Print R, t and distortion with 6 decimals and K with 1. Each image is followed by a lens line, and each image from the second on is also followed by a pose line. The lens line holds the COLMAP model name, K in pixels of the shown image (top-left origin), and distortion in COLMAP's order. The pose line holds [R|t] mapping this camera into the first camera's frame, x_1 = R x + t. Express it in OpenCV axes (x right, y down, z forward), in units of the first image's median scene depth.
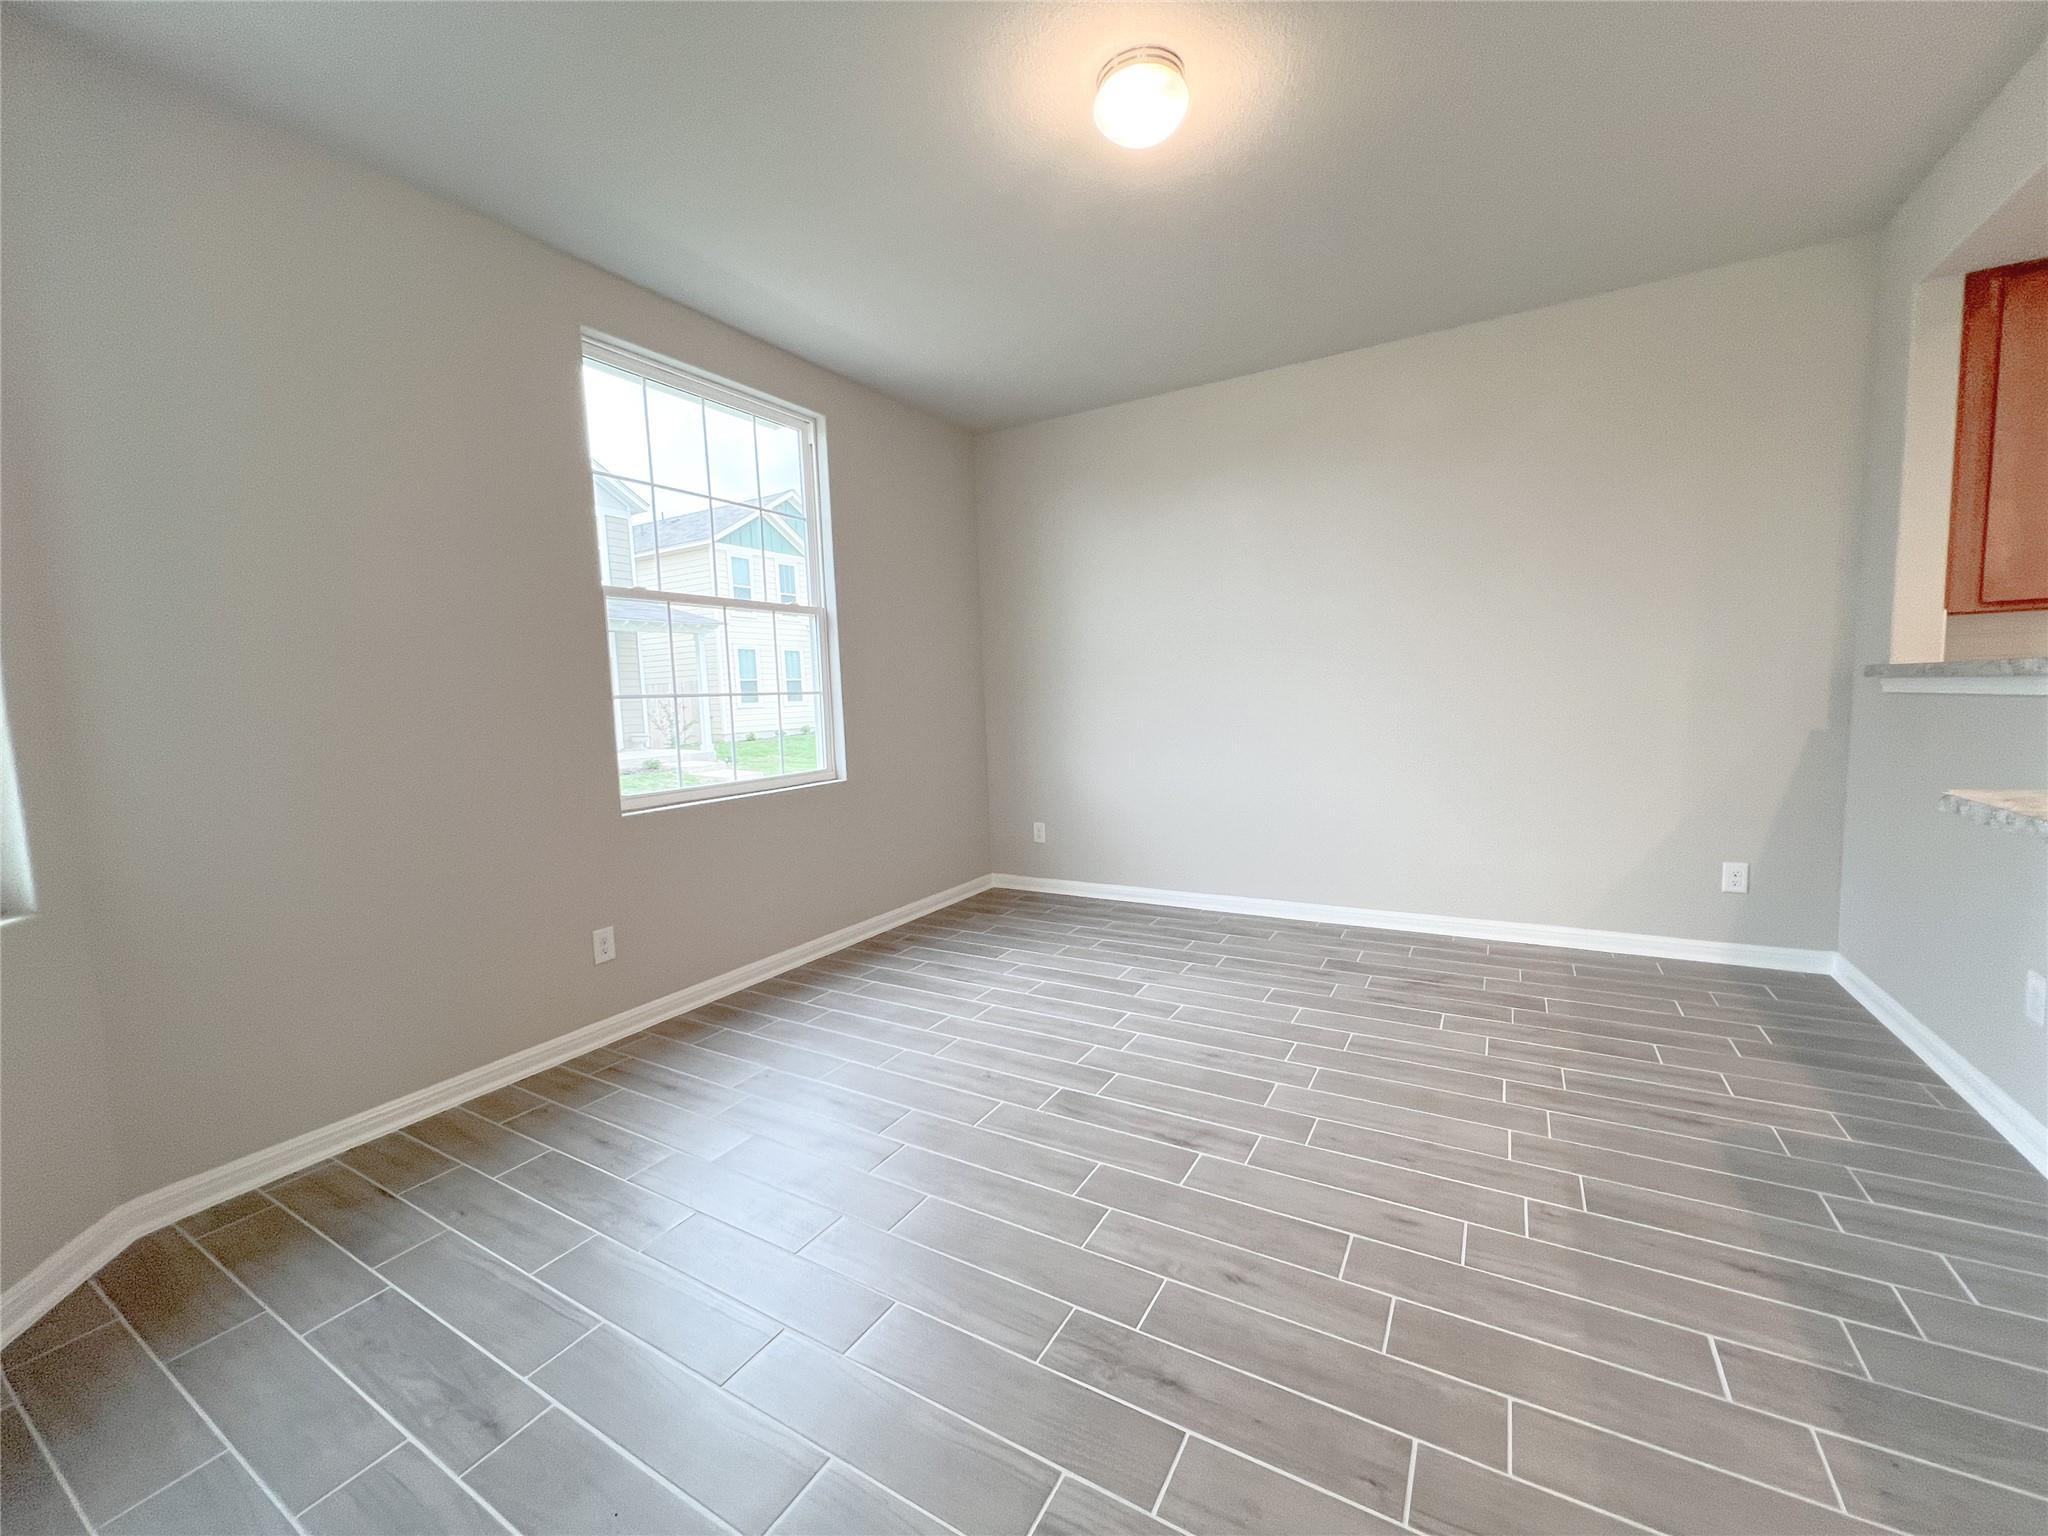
lens RADIAL K [[819.7, 0, 1023.3], [0, 819.7, 771.0], [0, 0, 1]] dist [0.001124, -0.000018]
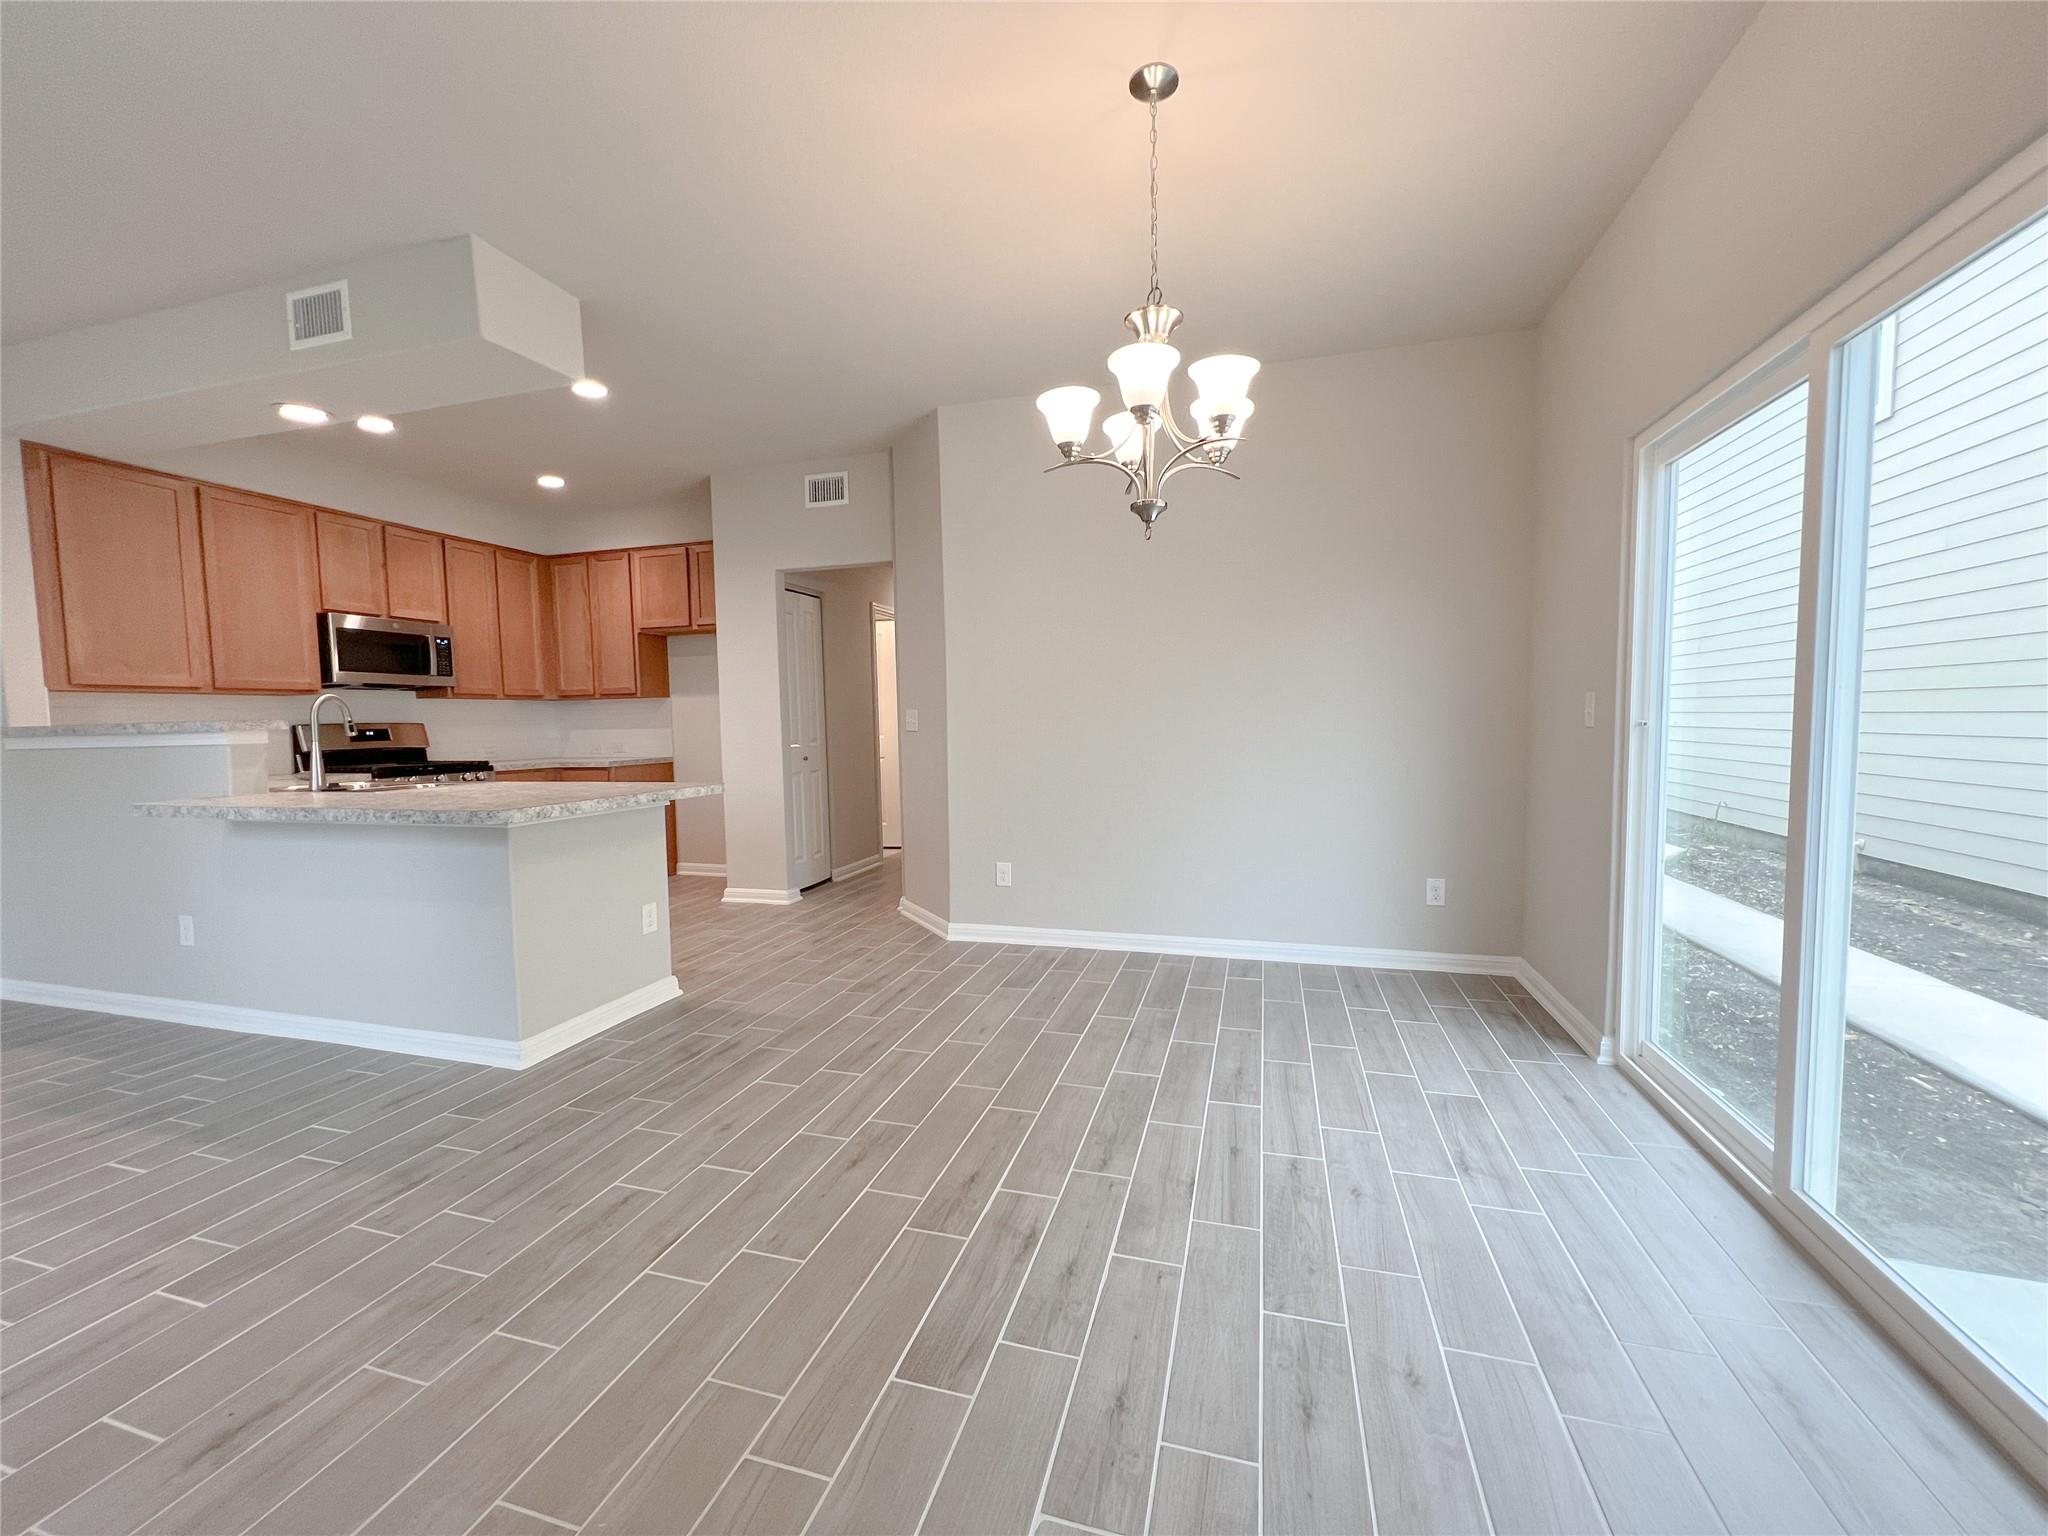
lens RADIAL K [[818.5, 0, 1020.4], [0, 818.5, 767.7], [0, 0, 1]] dist [-0.000197, 0.000146]
pose [[-0.241332, -0.022355, 0.970185, -0.546425], [0.116016, 0.991900, 0.051714, 0.047011], [-0.963483, 0.125037, -0.236784, -0.187756]]
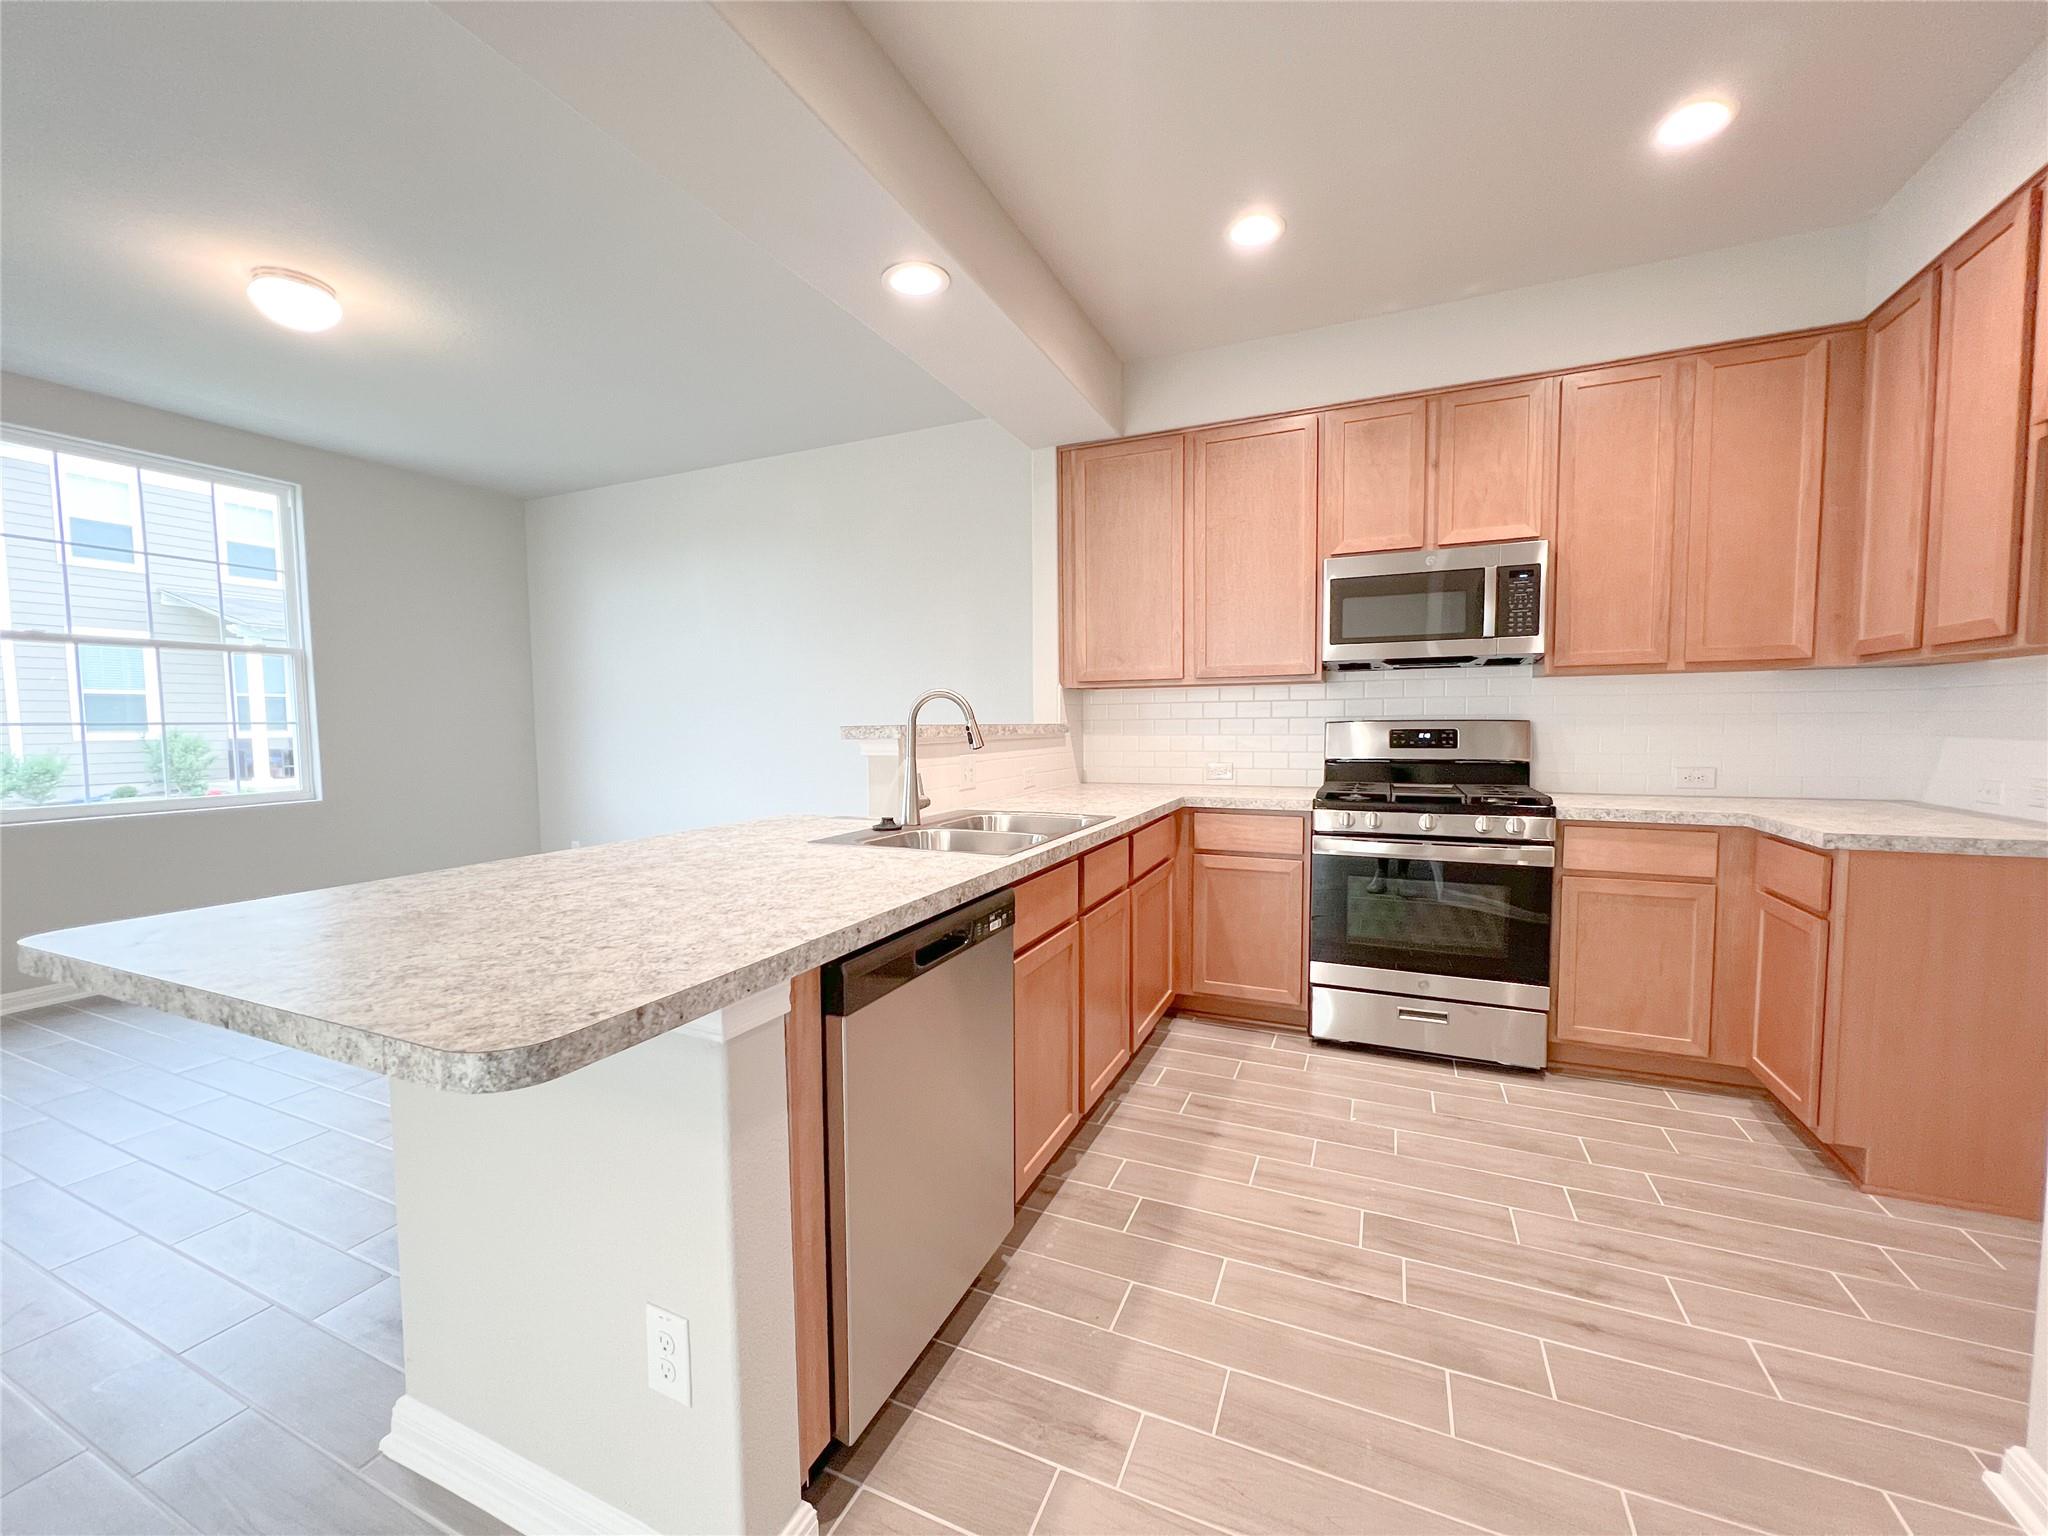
lens RADIAL K [[818.5, 0, 1025.0], [0, 818.5, 767.4], [0, 0, 1]] dist [-0.000197, 0.000146]
pose [[0.993660, 0.017160, 0.111113, 0.931494], [-0.012674, 0.999081, -0.040950, -0.002893], [-0.111713, 0.039282, 0.992964, -0.344469]]
